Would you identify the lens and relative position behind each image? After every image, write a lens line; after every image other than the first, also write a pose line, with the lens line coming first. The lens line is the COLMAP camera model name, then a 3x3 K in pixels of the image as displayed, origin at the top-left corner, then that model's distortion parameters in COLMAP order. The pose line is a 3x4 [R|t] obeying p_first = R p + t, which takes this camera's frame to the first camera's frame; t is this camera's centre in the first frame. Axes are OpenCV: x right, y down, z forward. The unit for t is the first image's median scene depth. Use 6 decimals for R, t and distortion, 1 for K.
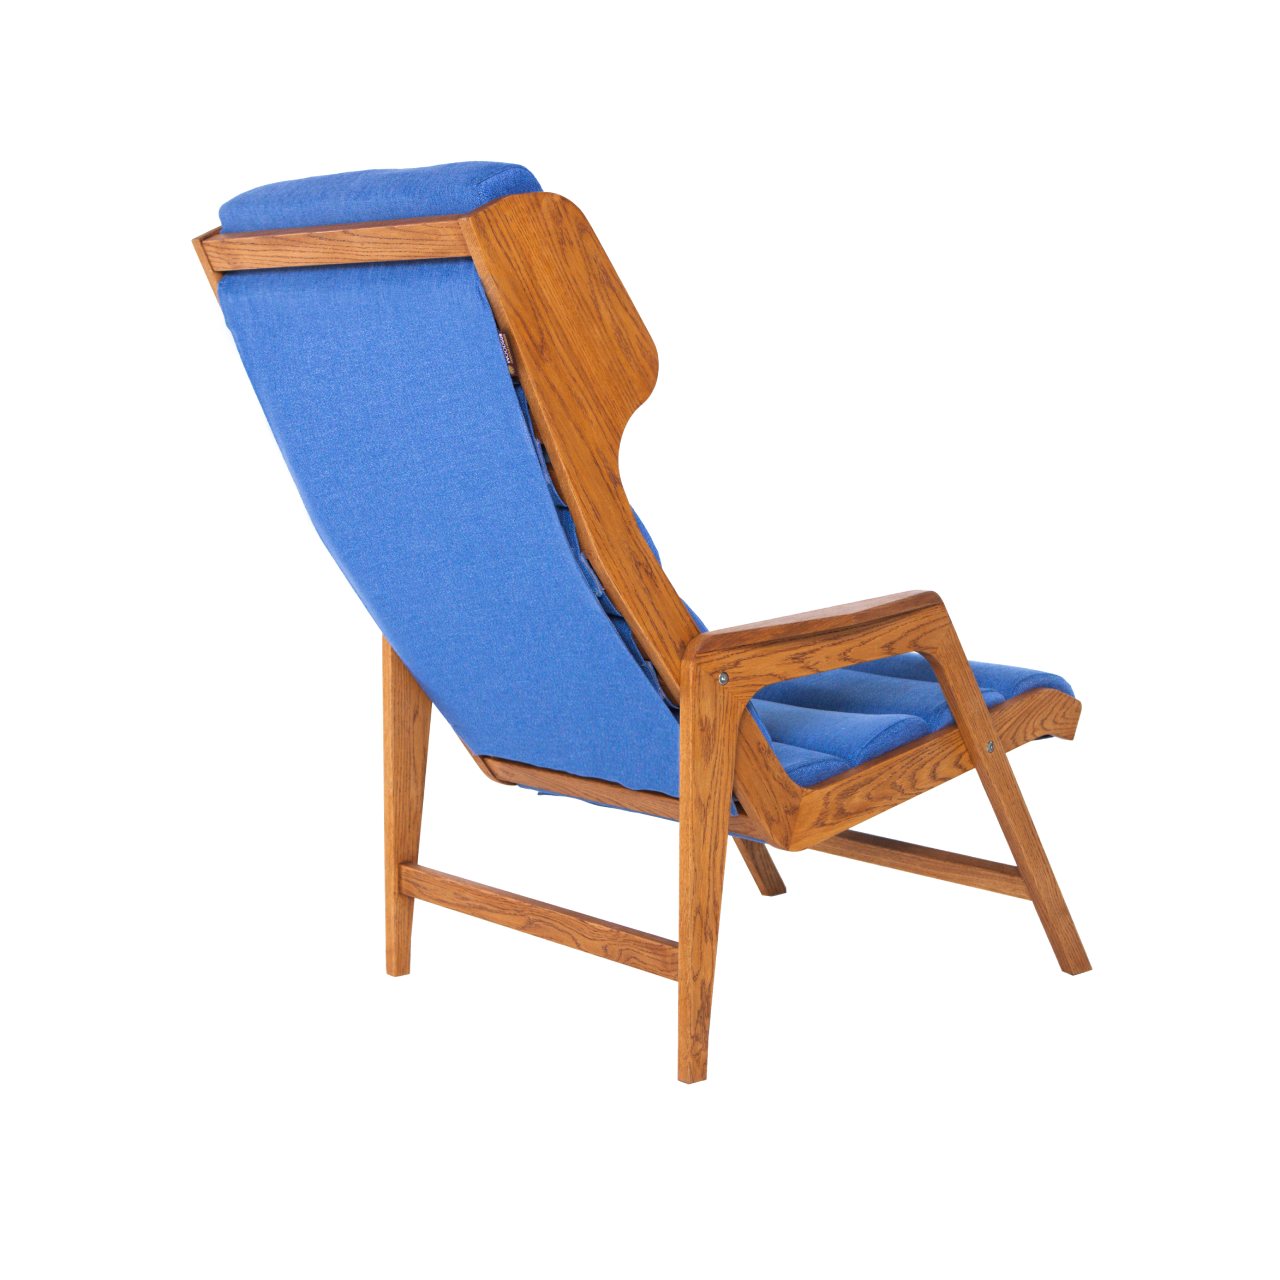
lens RADIAL K [[2222.6, 0, 732.0], [0, 2222.6, 664.1], [0, 0, 1]] dist [-0.040090, -0.073086]
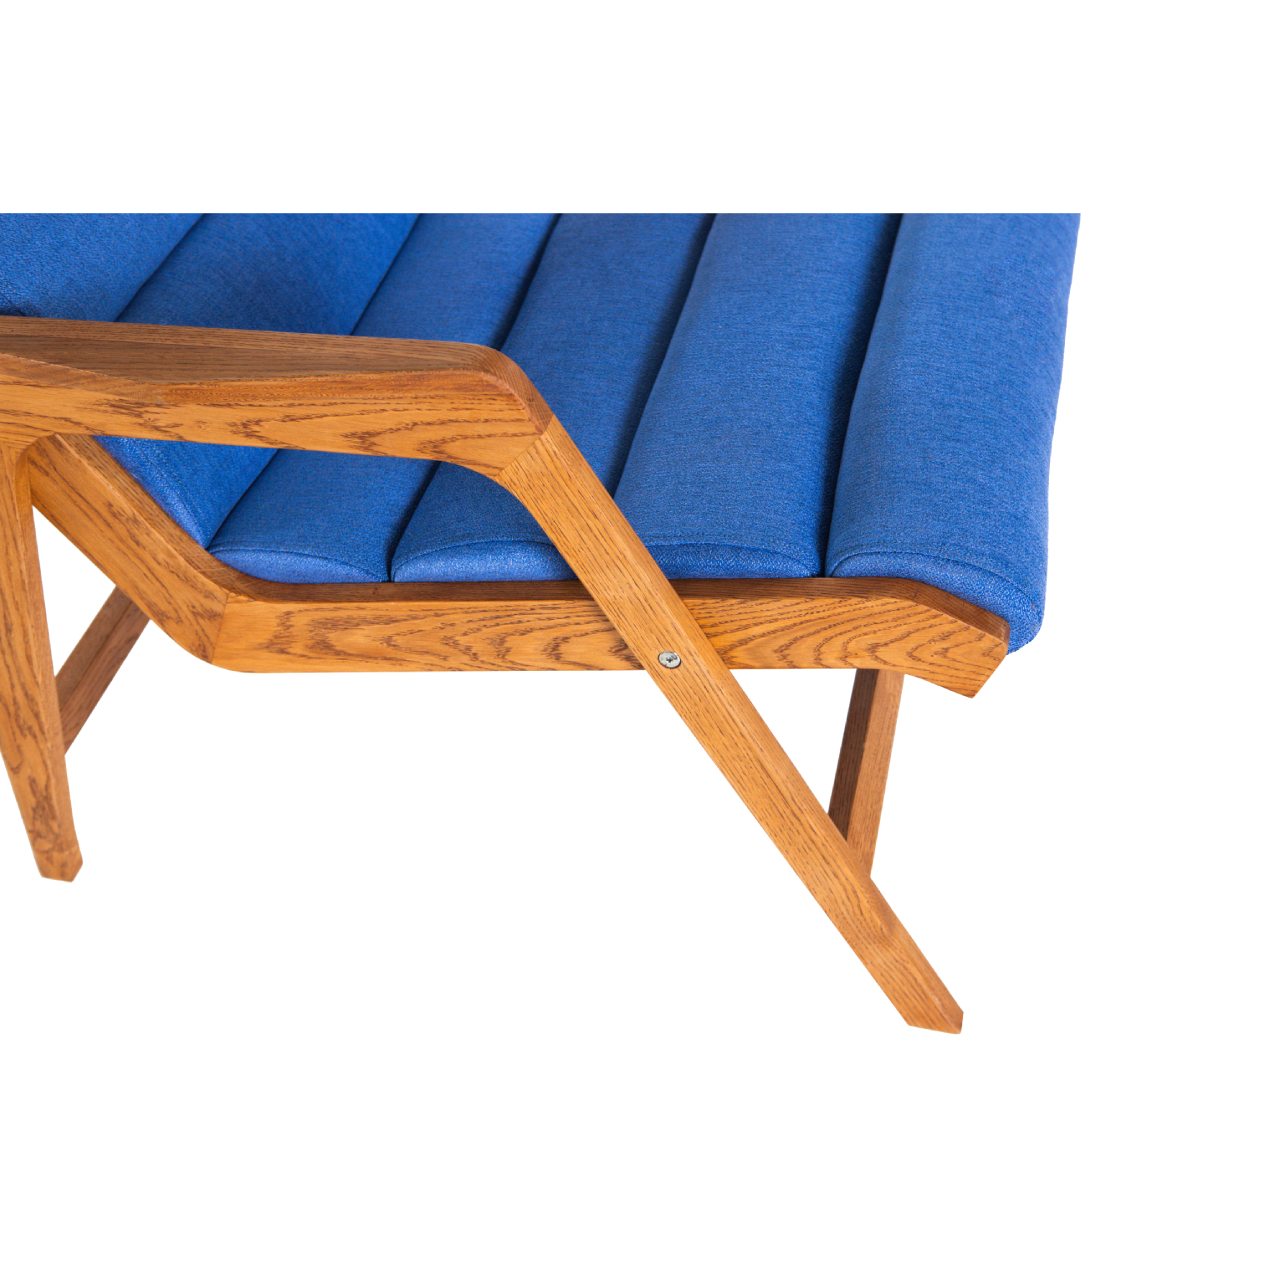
lens RADIAL K [[1900.7, 0, 681.0], [0, 1900.7, 605.1], [0, 0, 1]] dist [0.020879, 0.055336]
pose [[0.592166, 0.532777, -0.604557, 0.412030], [-0.112674, 0.797616, 0.592548, -0.251792], [0.797900, -0.282769, 0.532351, 0.867934]]
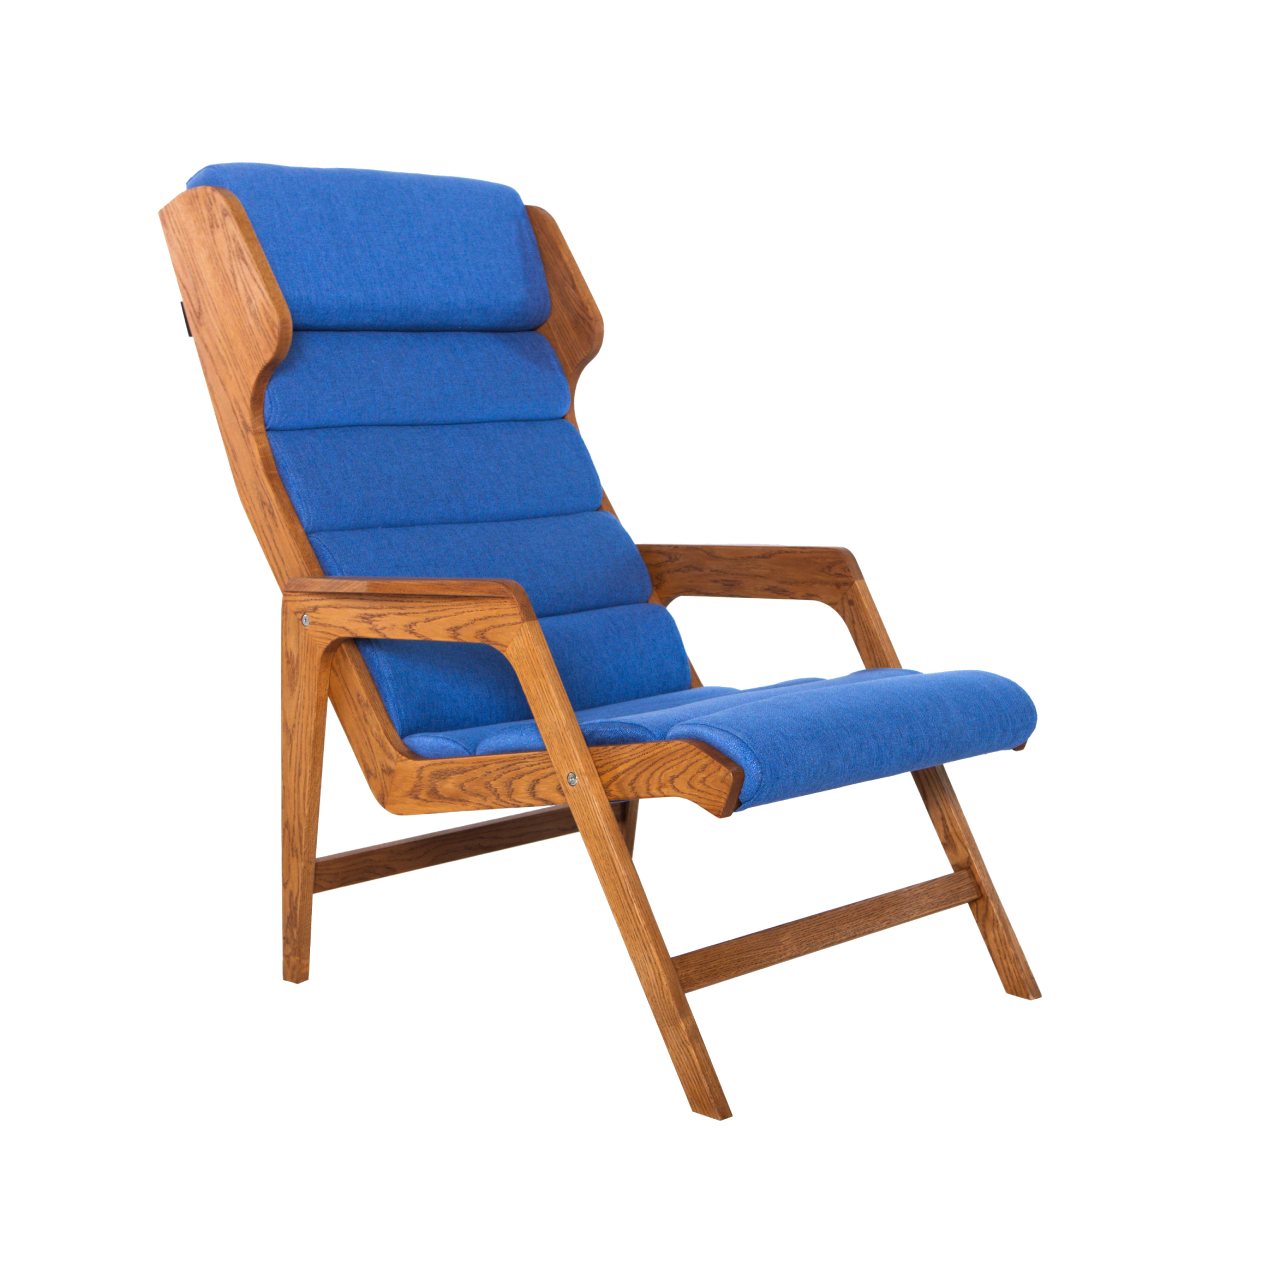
lens RADIAL K [[2268.0, 0, 640.0], [0, 2268.0, 640.0], [0, 0, 1]] dist [-0.061999, -0.026766]
pose [[0.101648, 0.139772, -0.984953, 1.086541], [-0.145884, 0.981472, 0.124222, -0.142927], [0.984066, 0.131062, 0.120155, 1.018728]]
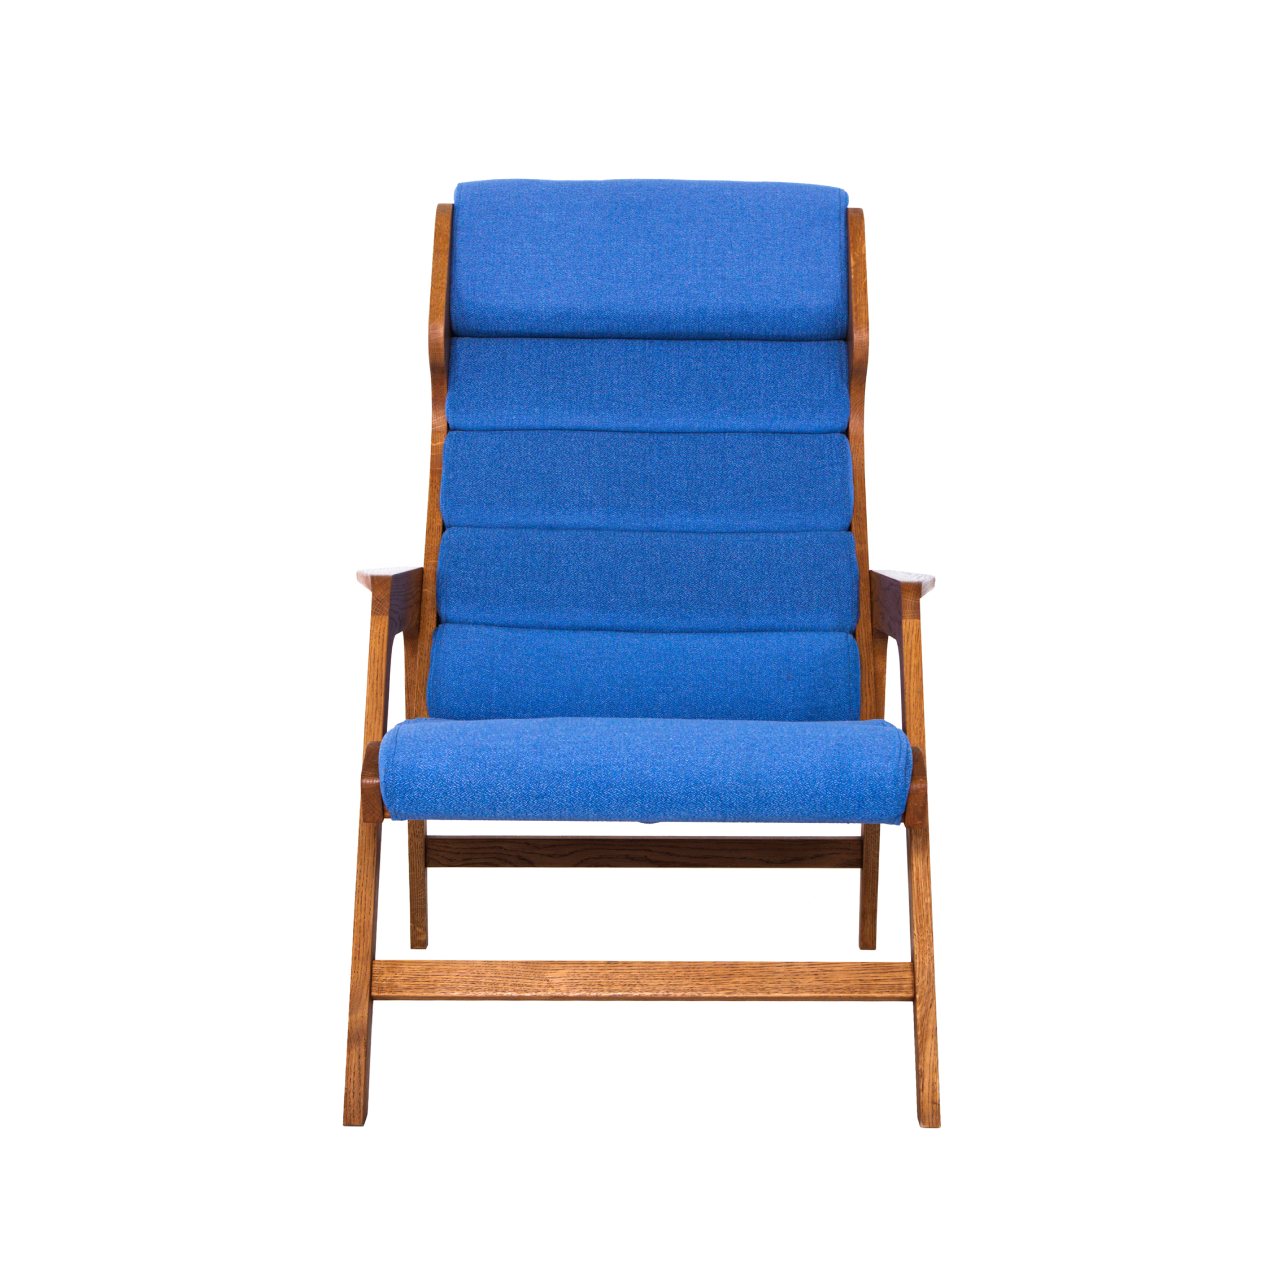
lens RADIAL K [[2268.0, 0, 640.0], [0, 2268.0, 640.0], [0, 0, 1]] dist [-0.061999, -0.026766]
pose [[-0.641410, 0.096006, -0.761167, 0.808281], [-0.118287, 0.967901, 0.221757, -0.247368], [0.758024, 0.232274, -0.609465, 1.782976]]
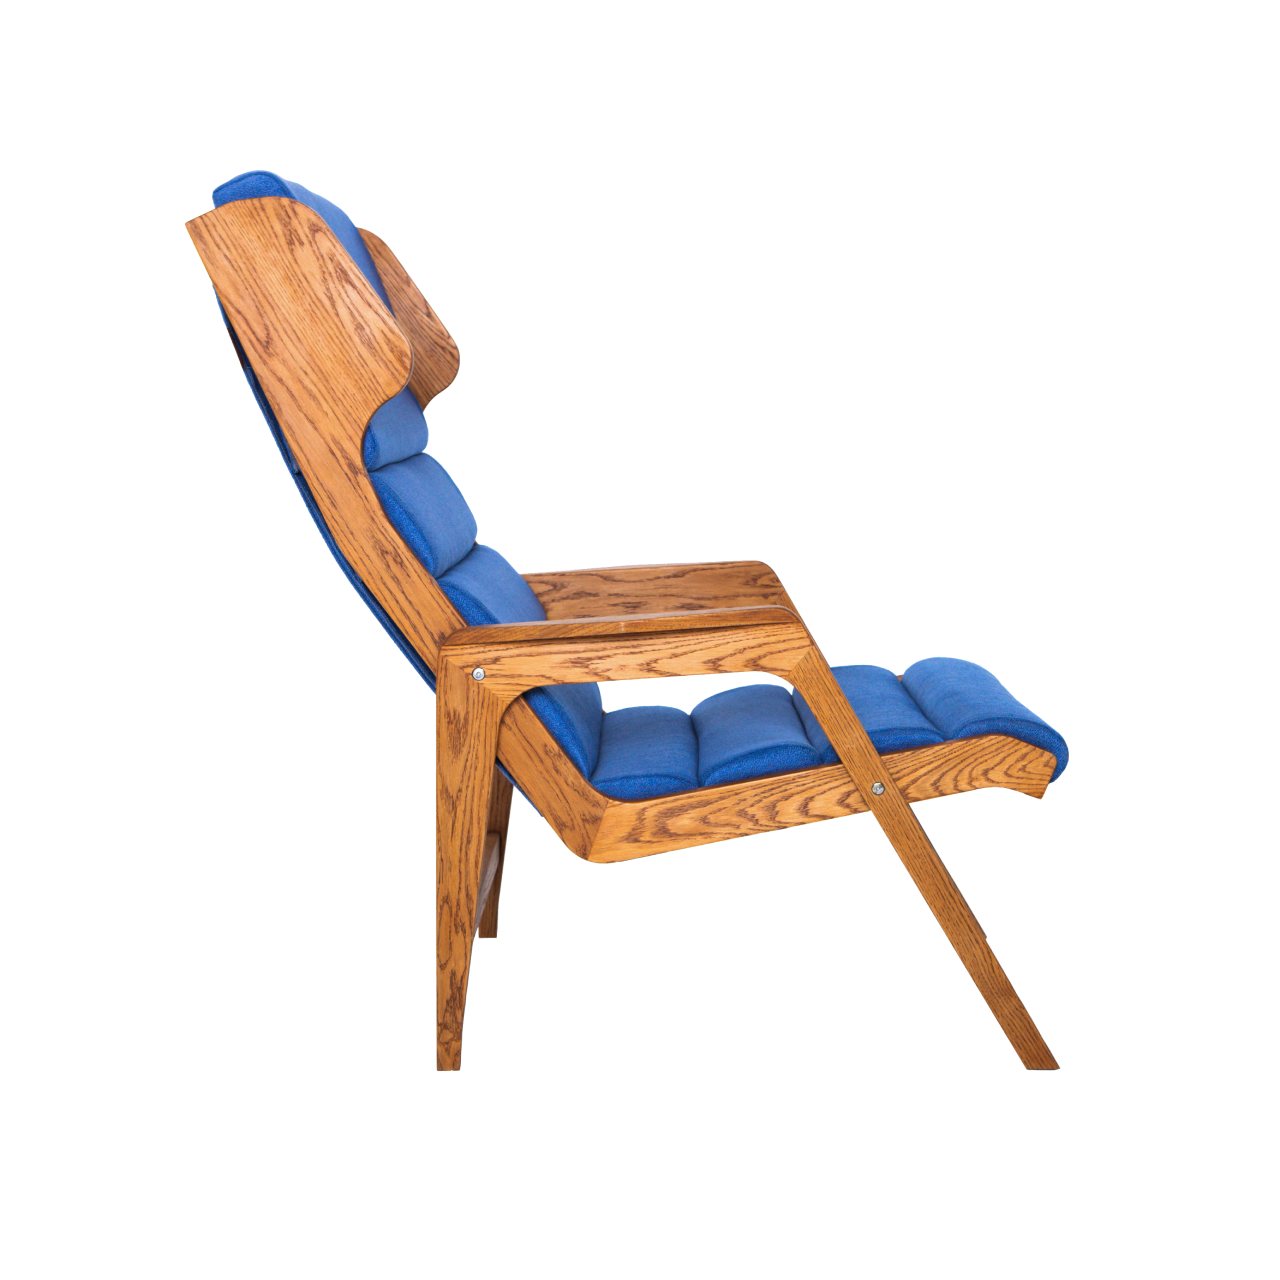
lens RADIAL K [[2222.6, 0, 732.0], [0, 2222.6, 664.1], [0, 0, 1]] dist [-0.040090, -0.073086]
pose [[0.764079, 0.091957, -0.638535, 0.713458], [-0.093693, 0.995112, 0.031194, -0.039323], [0.638282, 0.035991, 0.768960, 0.301477]]
